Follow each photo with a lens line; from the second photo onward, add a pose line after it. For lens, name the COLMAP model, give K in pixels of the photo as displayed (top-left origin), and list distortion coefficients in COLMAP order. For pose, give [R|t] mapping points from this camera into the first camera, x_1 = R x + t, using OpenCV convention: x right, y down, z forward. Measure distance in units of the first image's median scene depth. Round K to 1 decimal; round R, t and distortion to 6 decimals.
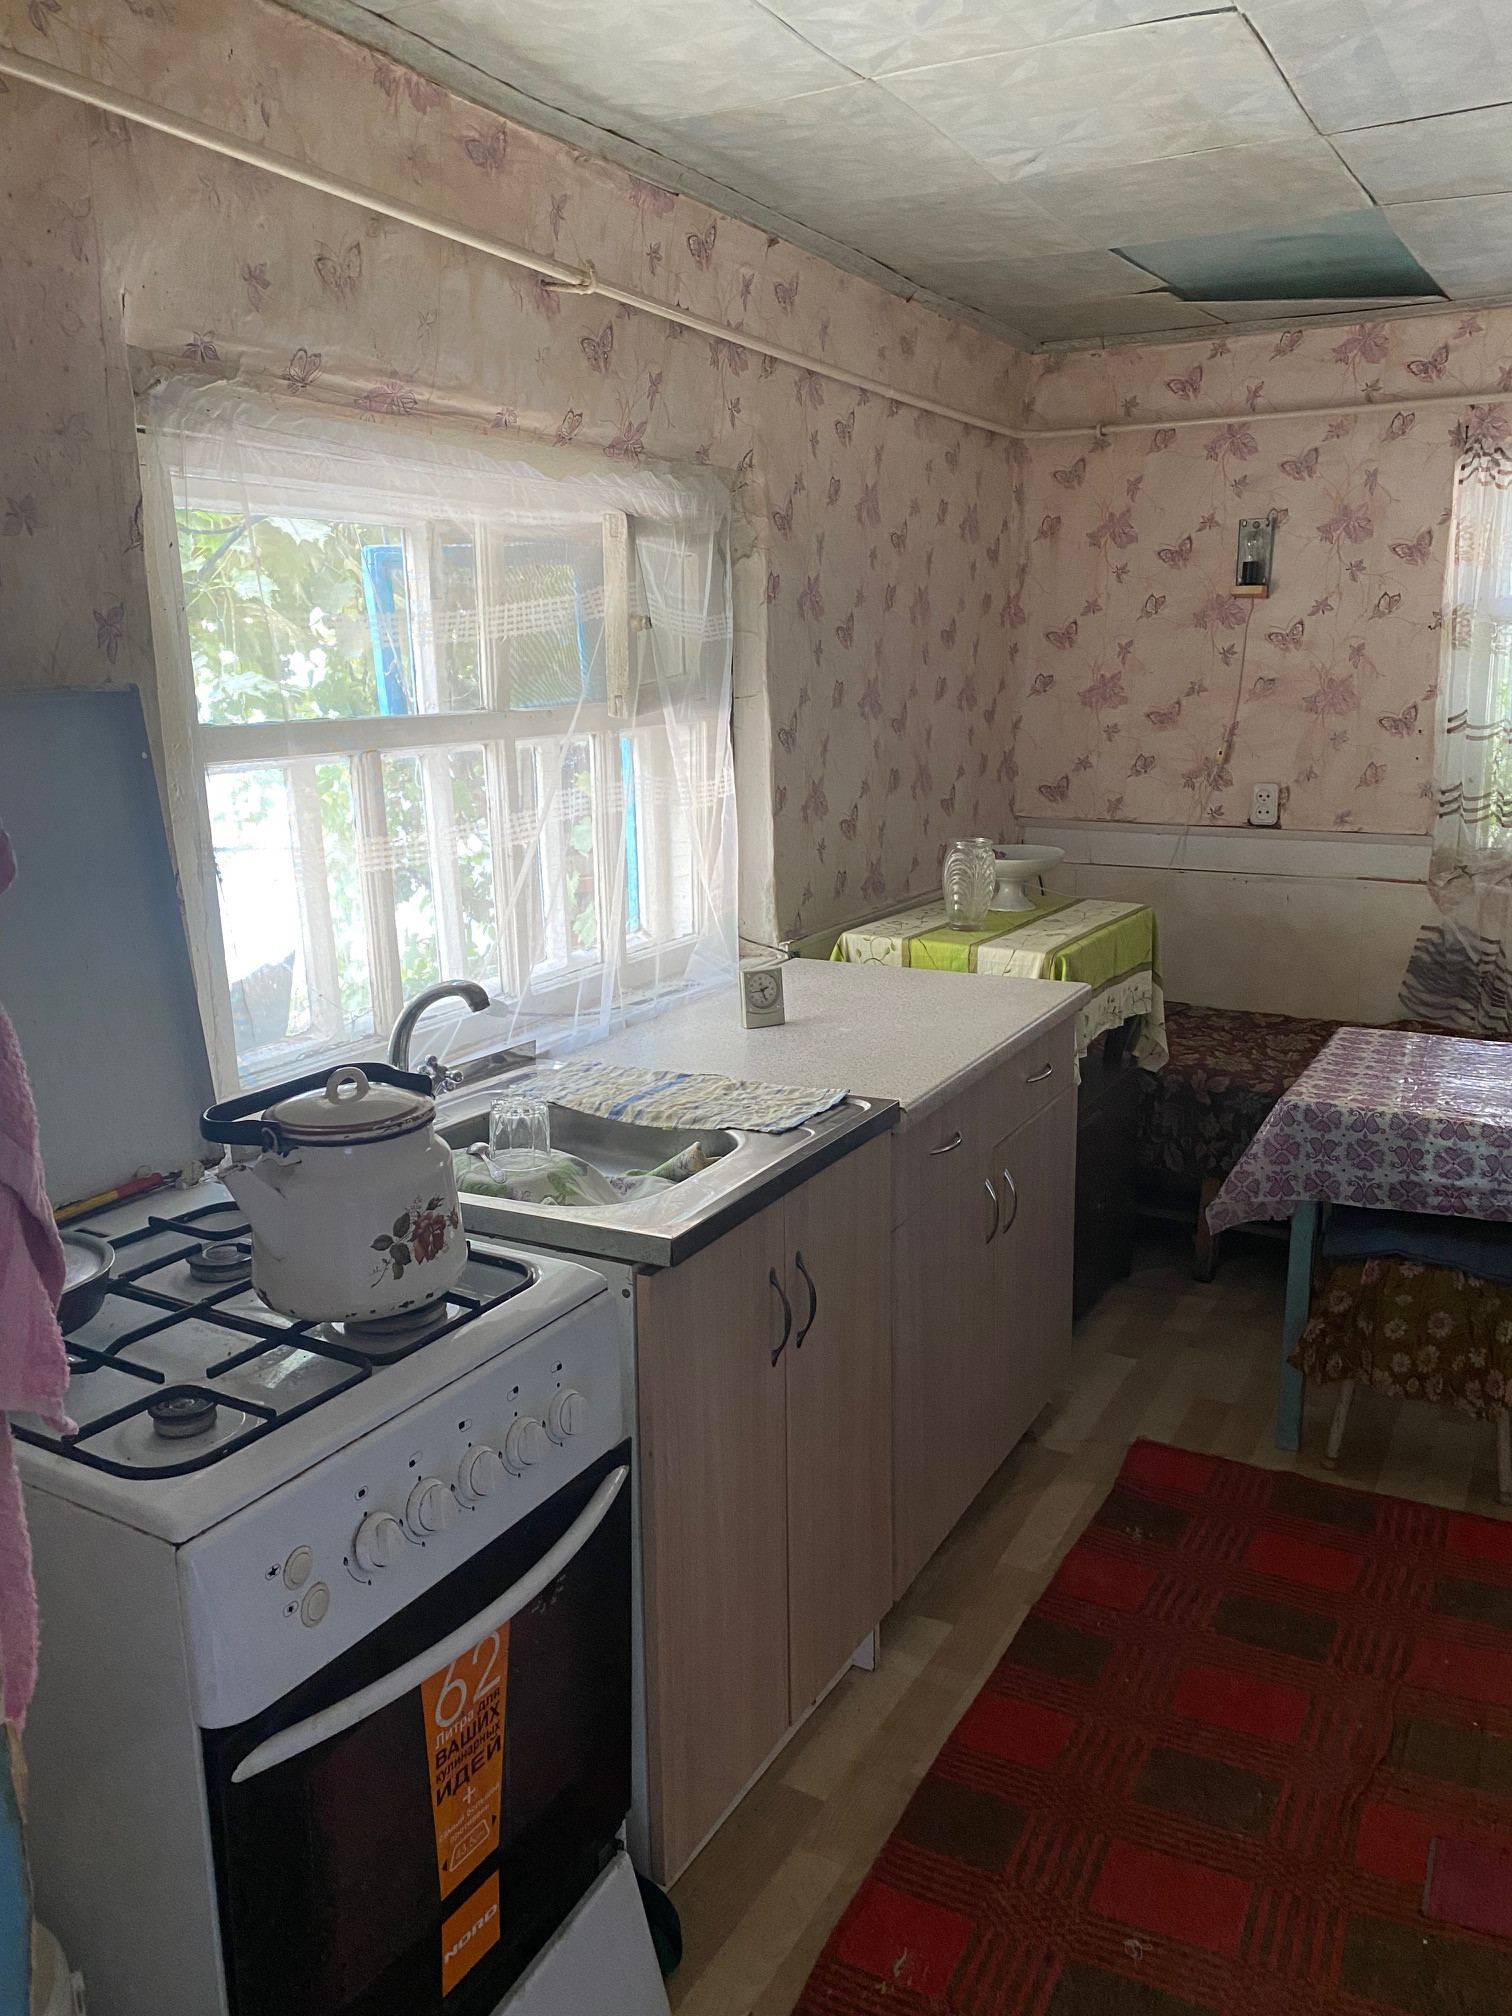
lens RADIAL K [[1529.0, 0, 769.9], [0, 1529.0, 1012.5], [0, 0, 1]] dist [0.010392, -0.007736]
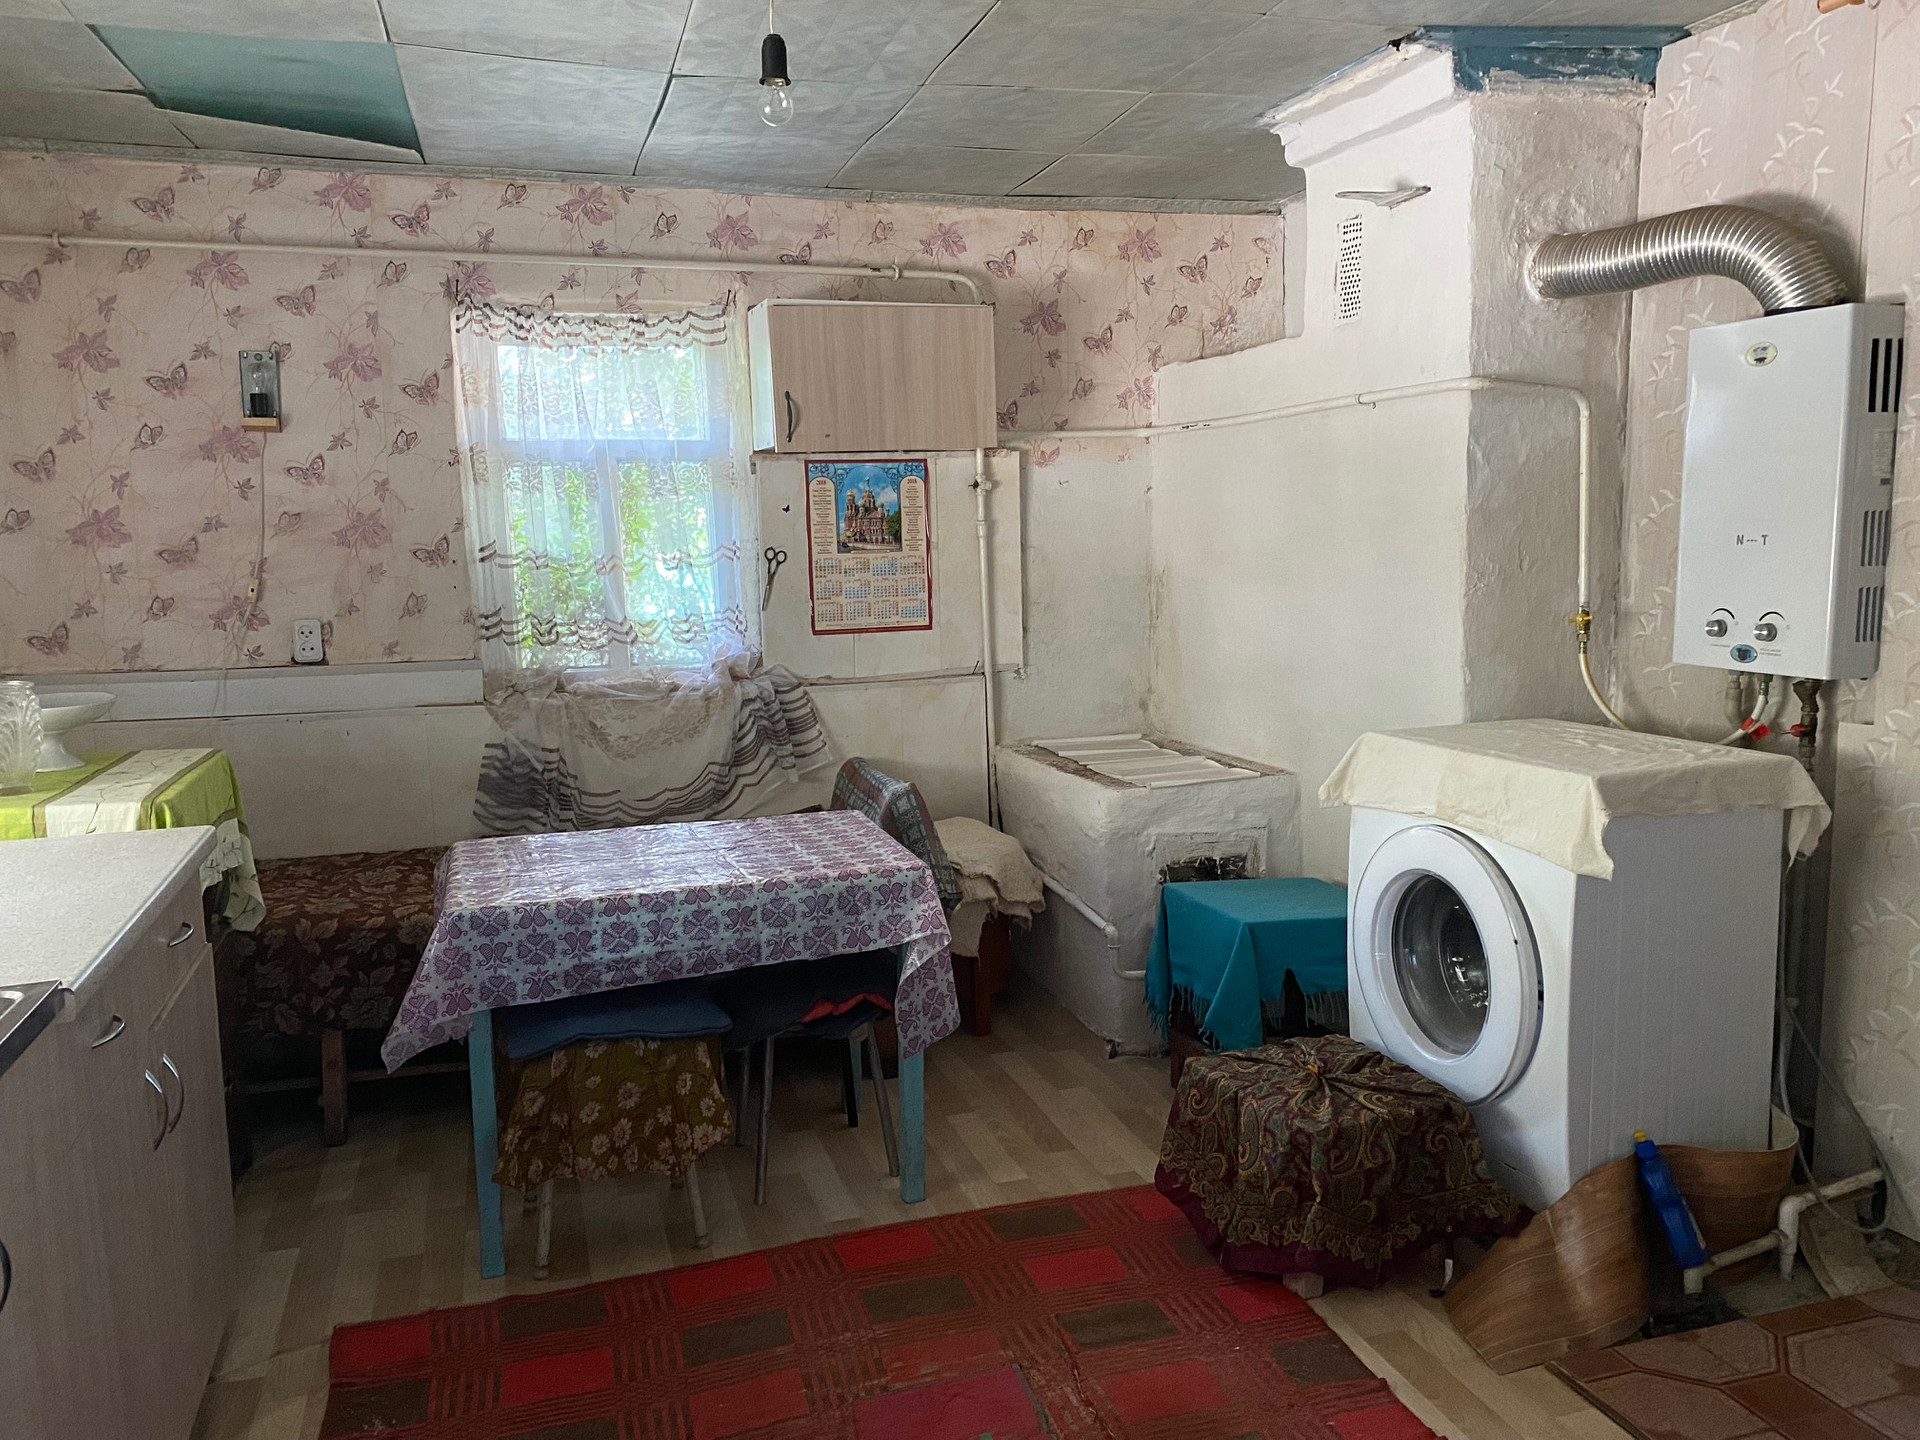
lens RADIAL K [[1456.2, 0, 960.0], [0, 1456.2, 720.0], [0, 0, 1]] dist [0.010392, -0.007736]
pose [[0.683530, -0.093809, 0.723869, -0.098478], [0.174648, 0.983920, -0.037406, 0.028712], [-0.708721, 0.151991, 0.688922, 0.117457]]
